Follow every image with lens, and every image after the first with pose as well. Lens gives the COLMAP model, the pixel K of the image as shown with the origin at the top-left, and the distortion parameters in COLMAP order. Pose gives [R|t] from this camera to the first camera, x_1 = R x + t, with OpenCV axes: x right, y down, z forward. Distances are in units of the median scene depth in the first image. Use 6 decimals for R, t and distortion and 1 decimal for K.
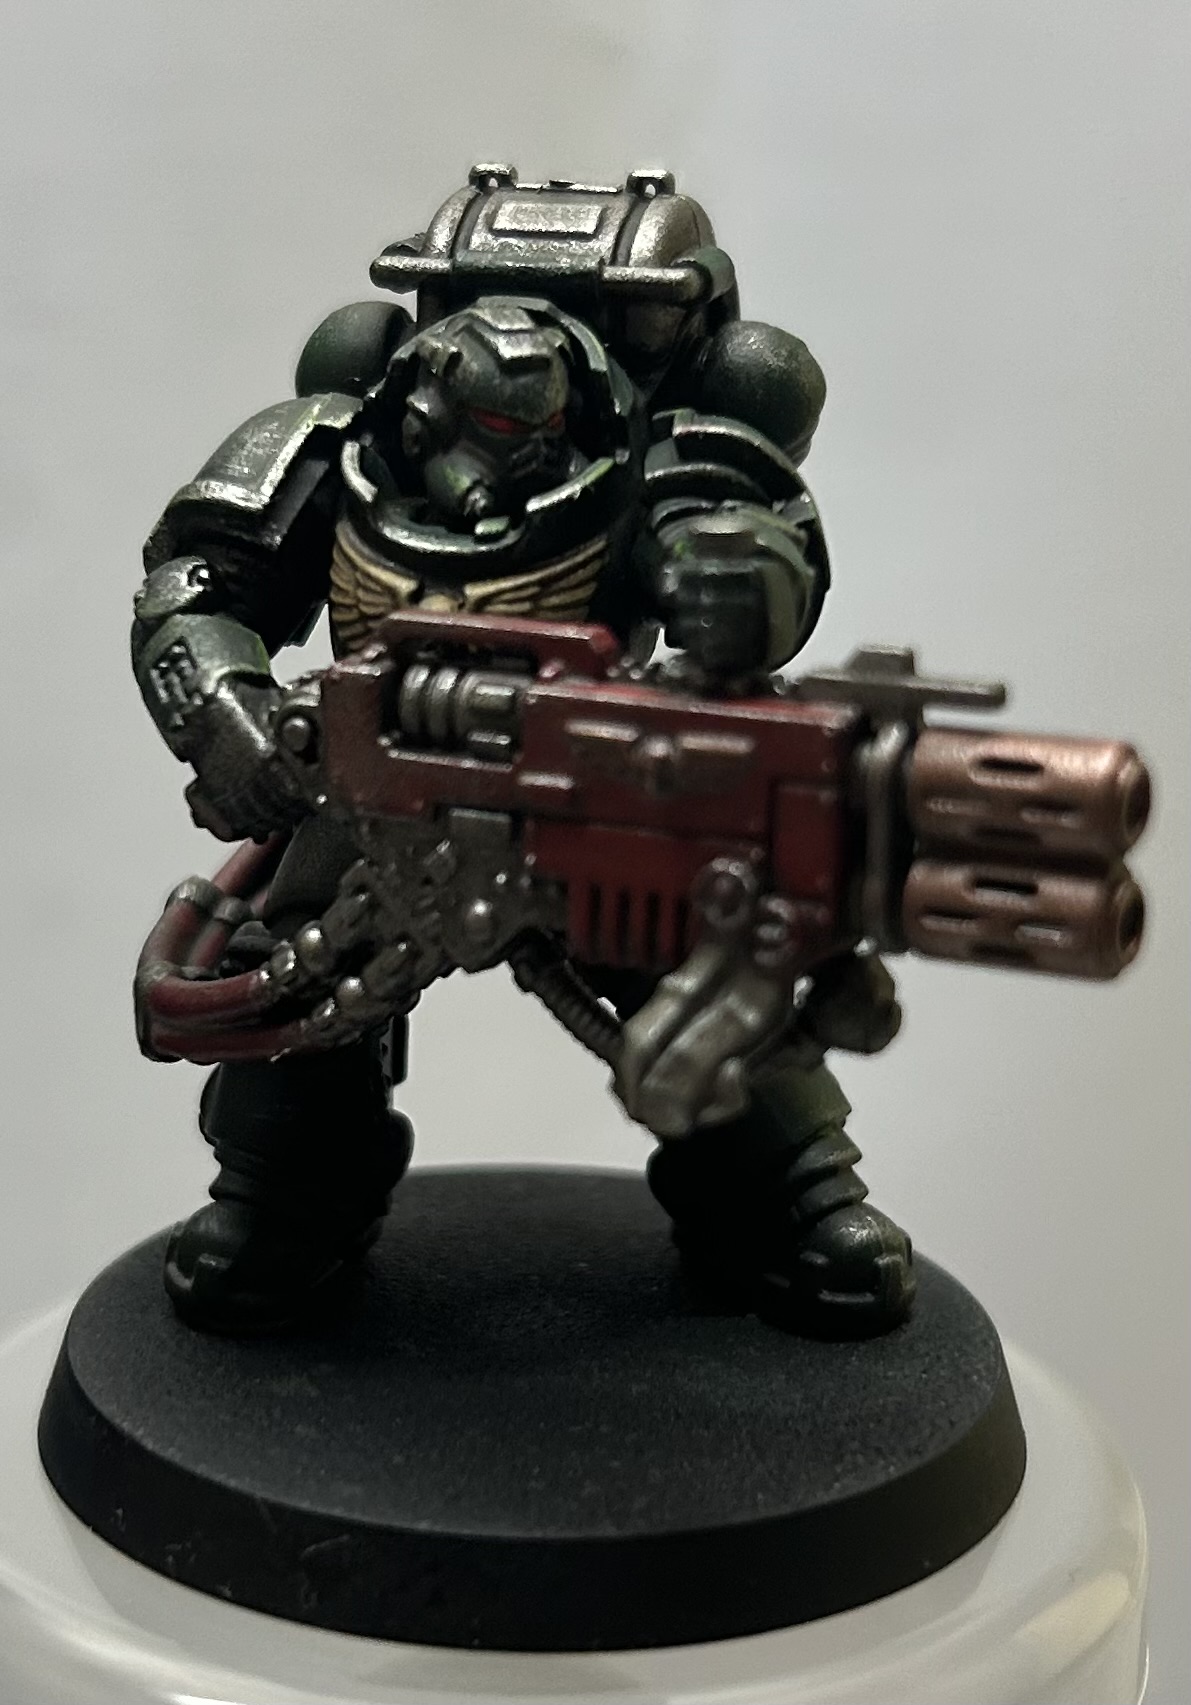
lens RADIAL K [[1307.5, 0, 586.9], [0, 1307.5, 897.0], [0, 0, 1]] dist [0.012091, -0.007929]
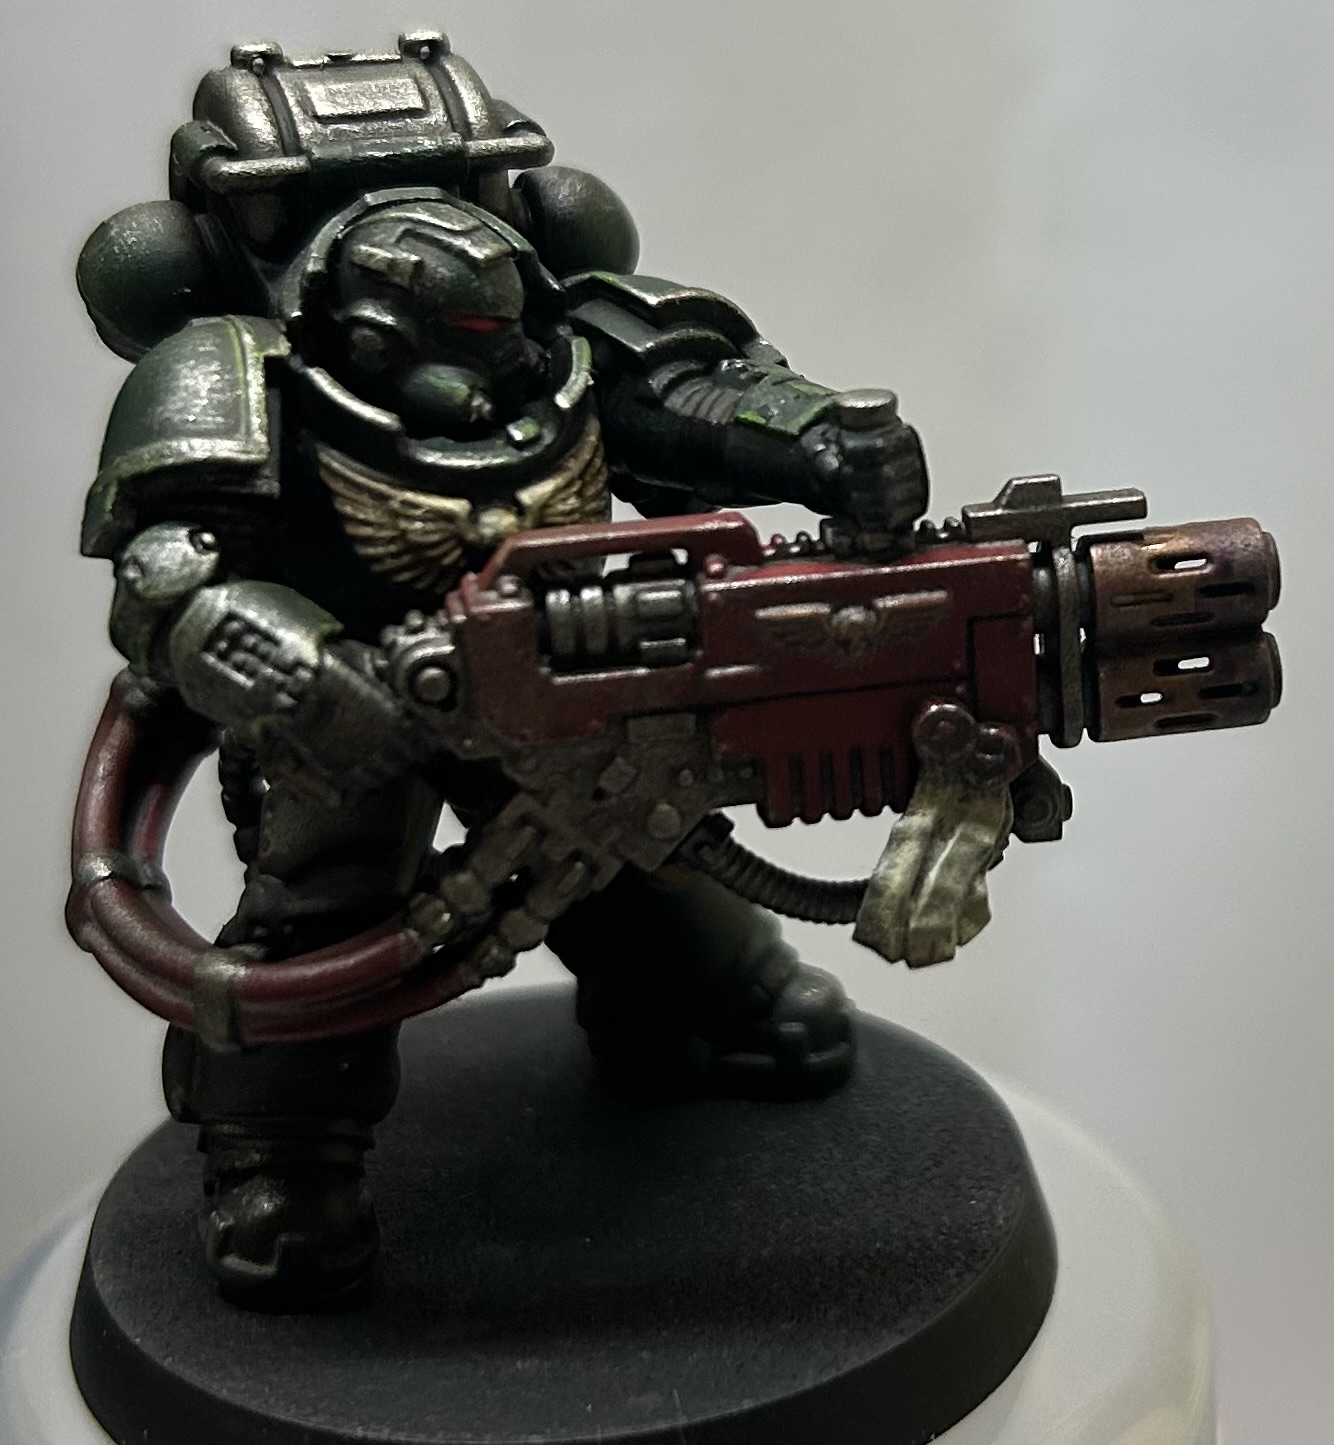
lens RADIAL K [[1295.9, 0, 666.7], [0, 1295.9, 723.3], [0, 0, 1]] dist [0.000200, 0.013257]
pose [[0.927920, -0.257712, 0.269348, -0.280814], [0.252787, 0.966045, 0.053442, -0.089958], [-0.273975, 0.018498, 0.961559, 0.031601]]
